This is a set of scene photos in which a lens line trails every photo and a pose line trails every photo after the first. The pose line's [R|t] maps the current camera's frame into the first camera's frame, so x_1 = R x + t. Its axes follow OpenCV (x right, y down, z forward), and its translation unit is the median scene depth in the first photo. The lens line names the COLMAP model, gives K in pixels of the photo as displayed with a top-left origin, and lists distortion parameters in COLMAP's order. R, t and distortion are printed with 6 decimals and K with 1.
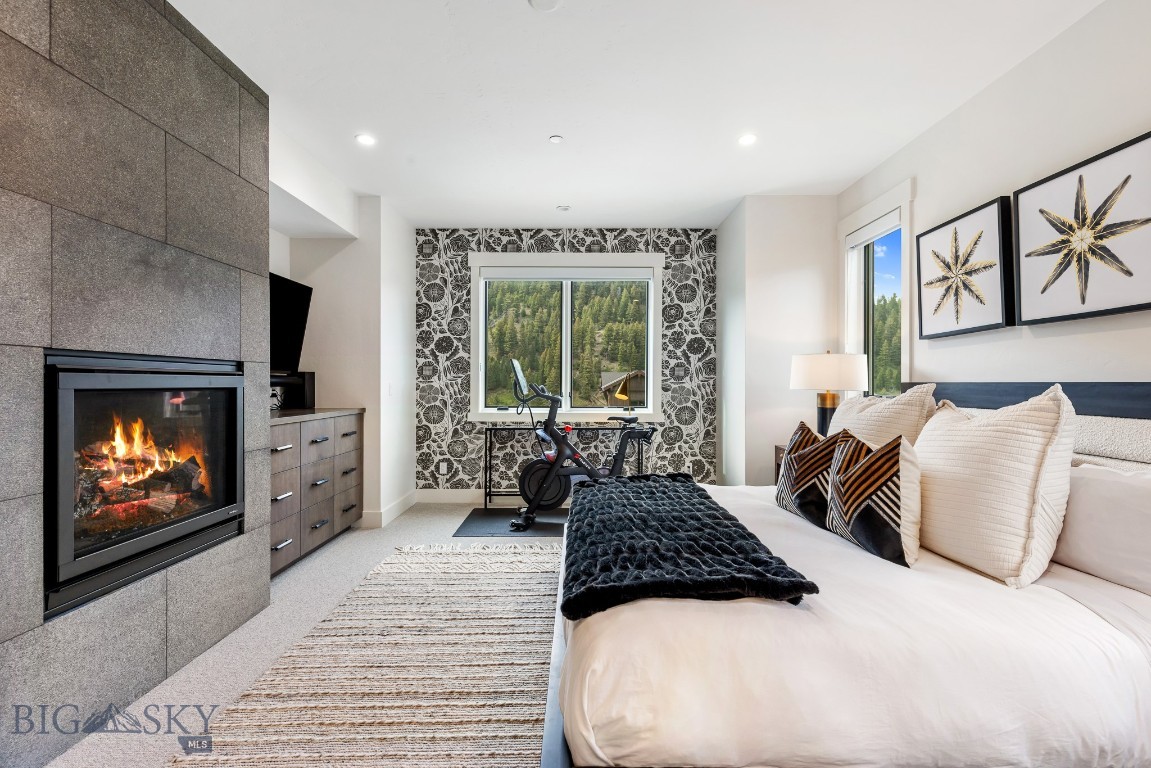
lens RADIAL K [[516.5, 0, 575.9], [0, 516.5, 385.2], [0, 0, 1]] dist [0.006802, -0.000912]
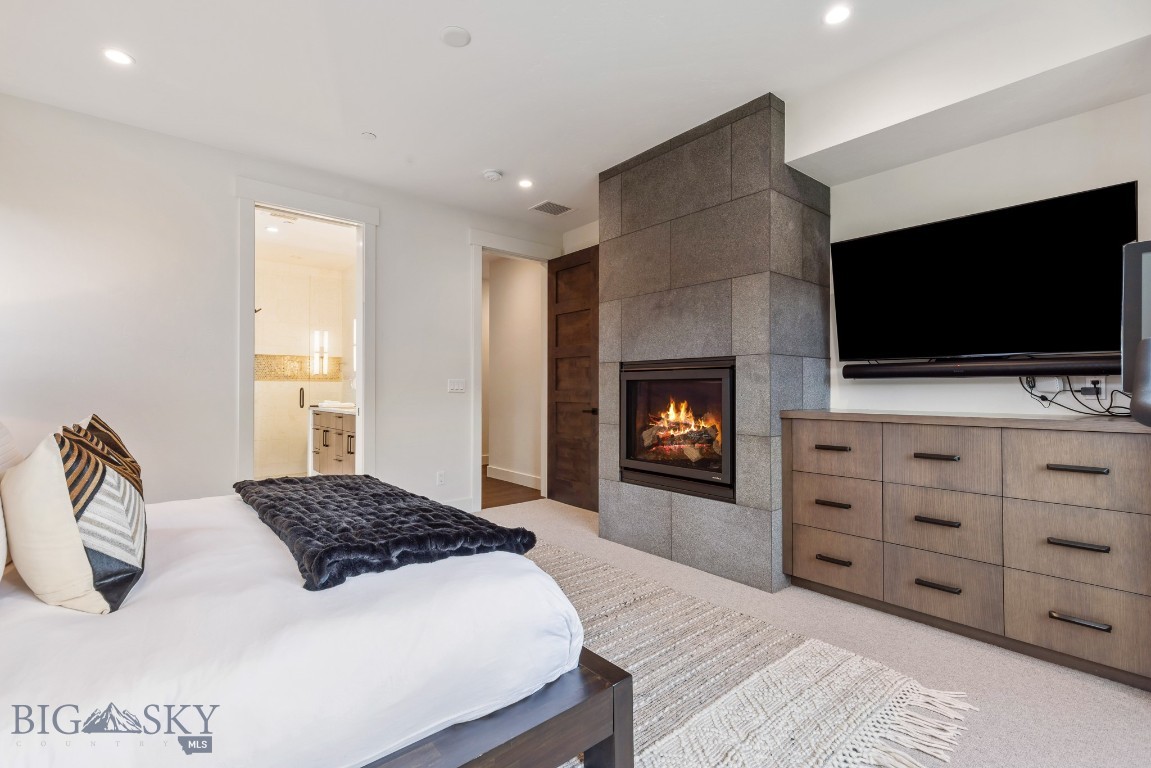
lens RADIAL K [[516.5, 0, 574.3], [0, 516.5, 384.3], [0, 0, 1]] dist [0.006802, -0.000912]
pose [[-0.763869, -0.006924, -0.645334, 0.348431], [-0.003219, 0.999971, -0.006919, 0.024848], [0.645363, -0.003207, -0.763869, 1.496258]]
